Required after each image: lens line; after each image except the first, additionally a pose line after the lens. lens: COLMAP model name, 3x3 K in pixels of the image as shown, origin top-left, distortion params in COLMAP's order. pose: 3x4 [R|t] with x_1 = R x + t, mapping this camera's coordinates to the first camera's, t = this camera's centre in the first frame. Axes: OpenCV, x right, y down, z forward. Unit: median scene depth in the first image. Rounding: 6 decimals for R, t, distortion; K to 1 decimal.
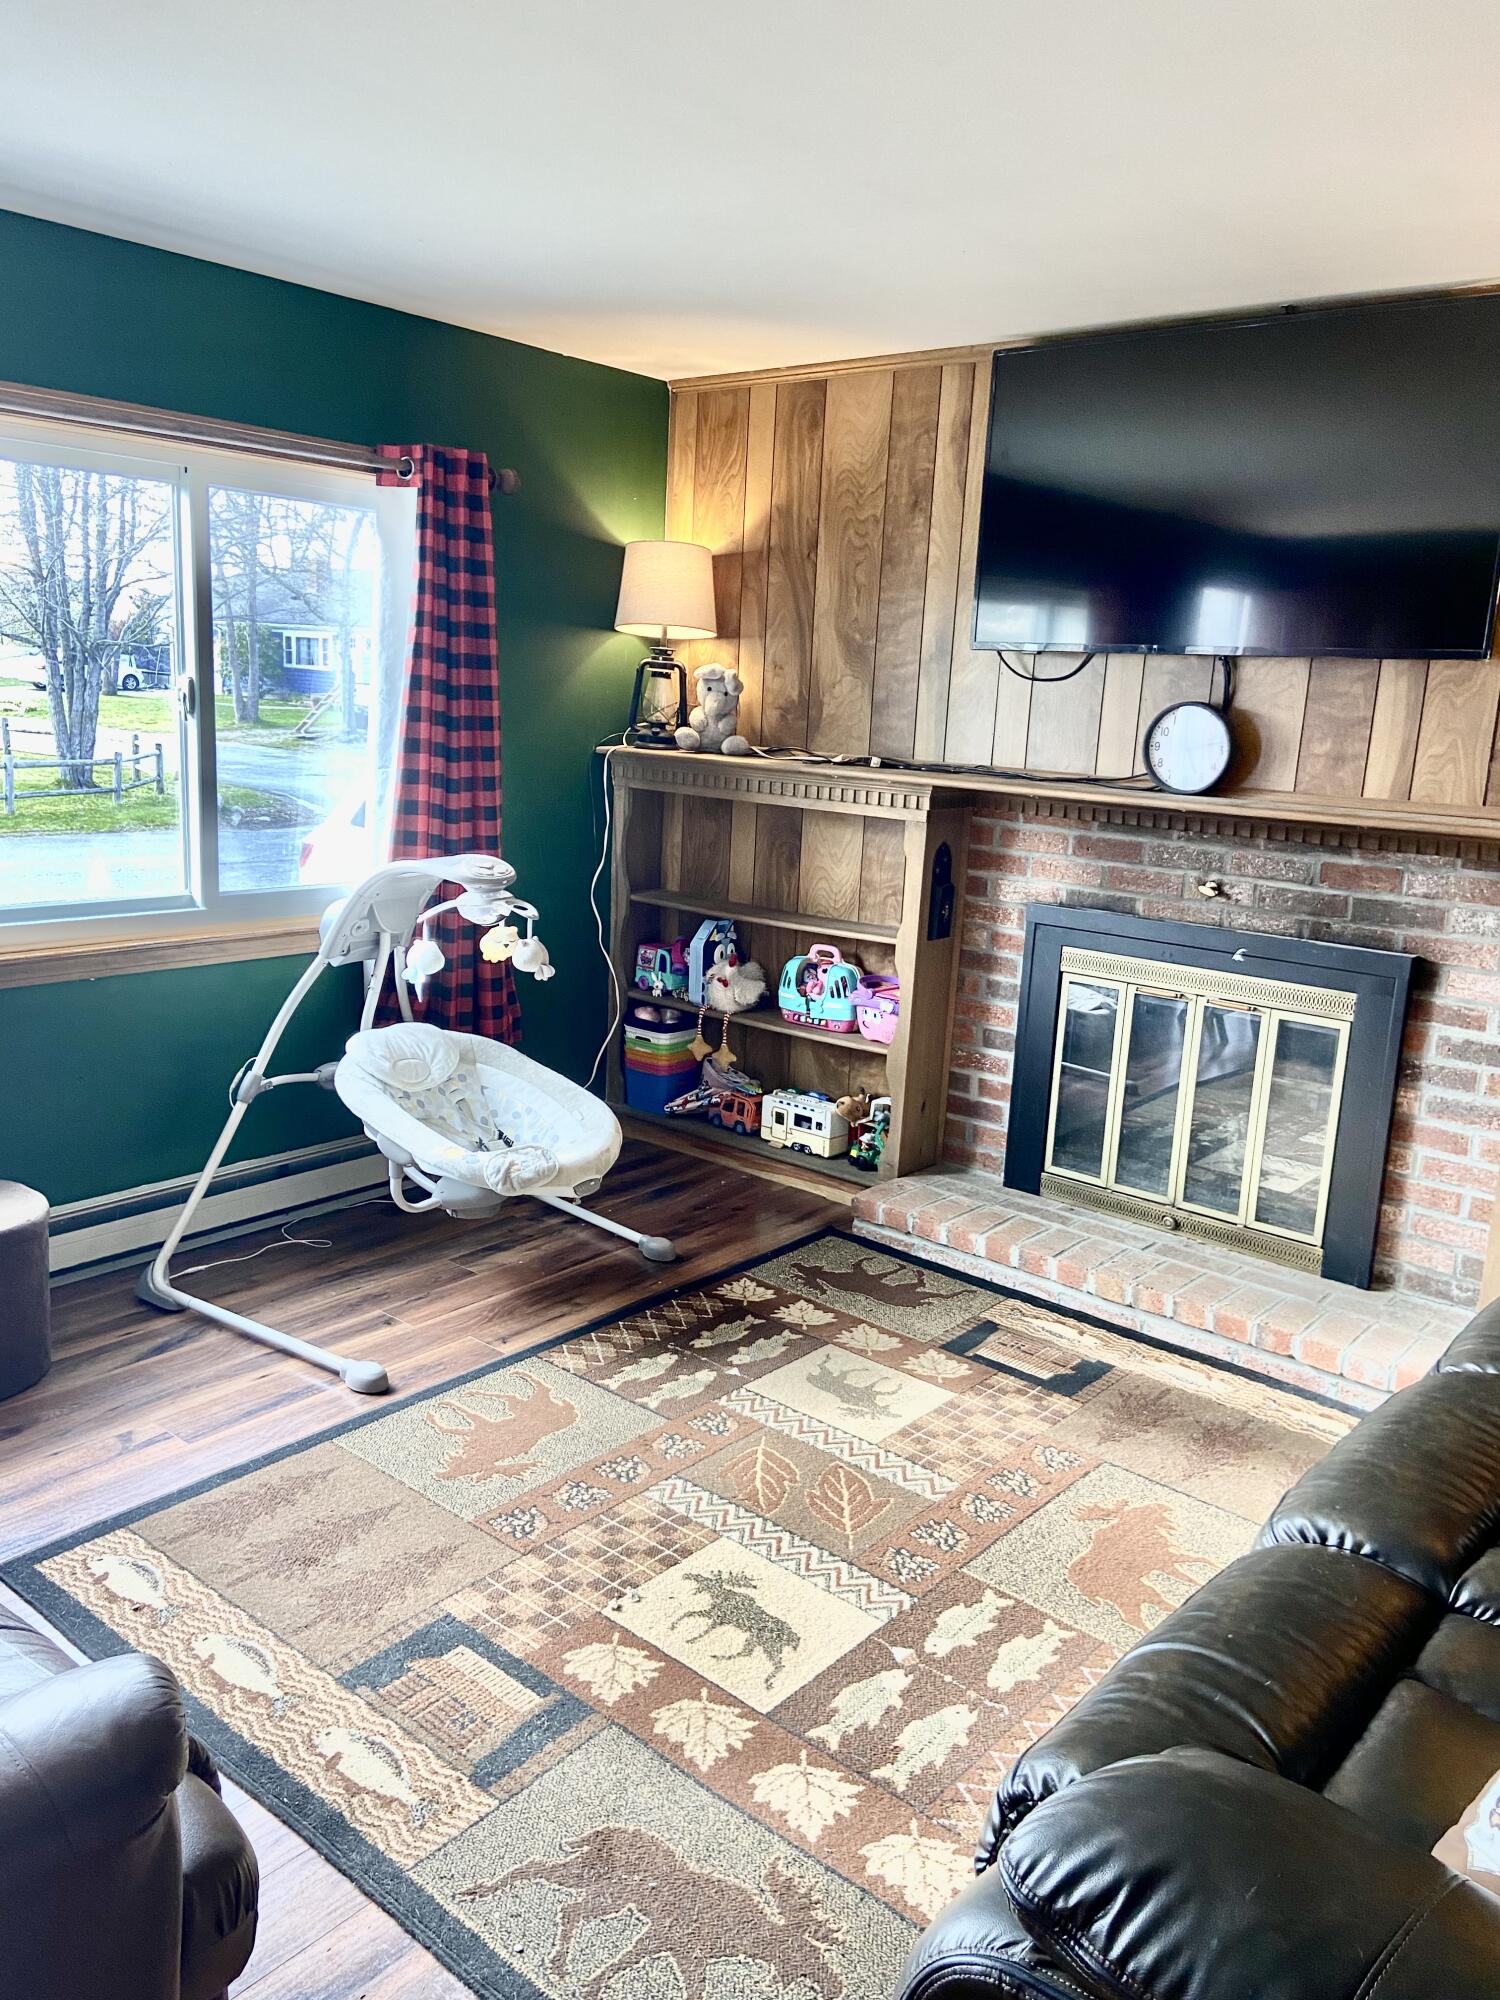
lens RADIAL K [[1573.2, 0, 790.4], [0, 1573.2, 1001.9], [0, 0, 1]] dist [0.141826, -0.162808]
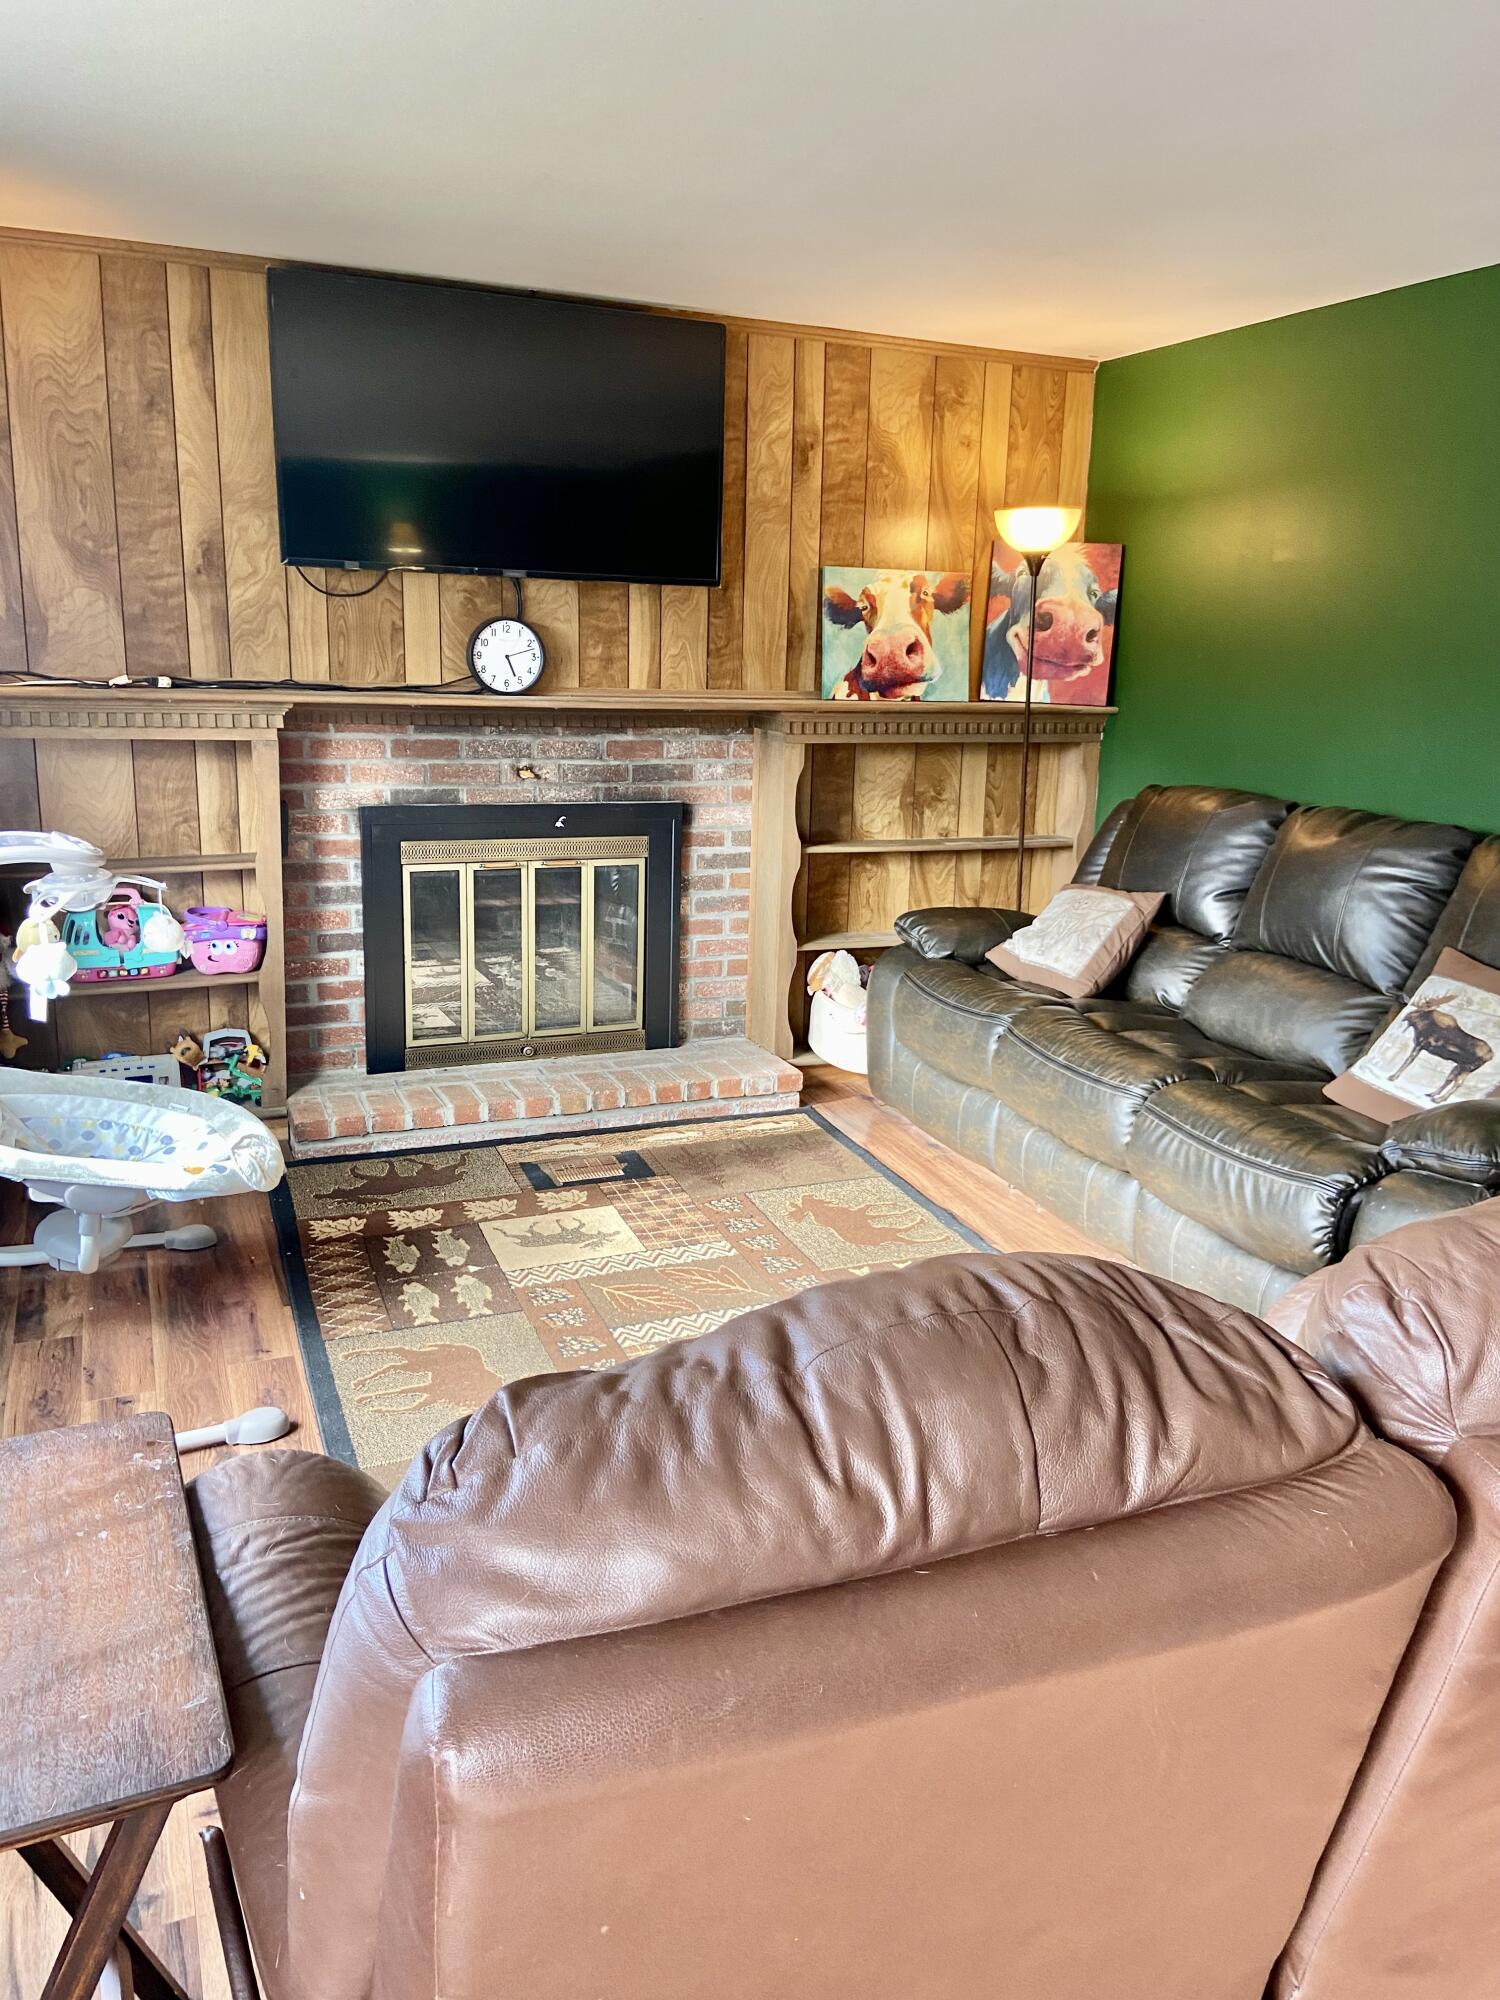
lens RADIAL K [[1573.2, 0, 790.4], [0, 1573.2, 1001.9], [0, 0, 1]] dist [0.141826, -0.162808]
pose [[0.423073, -0.244424, 0.872506, -0.766633], [0.173613, 0.966955, 0.186699, -0.094213], [-0.889307, 0.072491, 0.451528, 0.290321]]
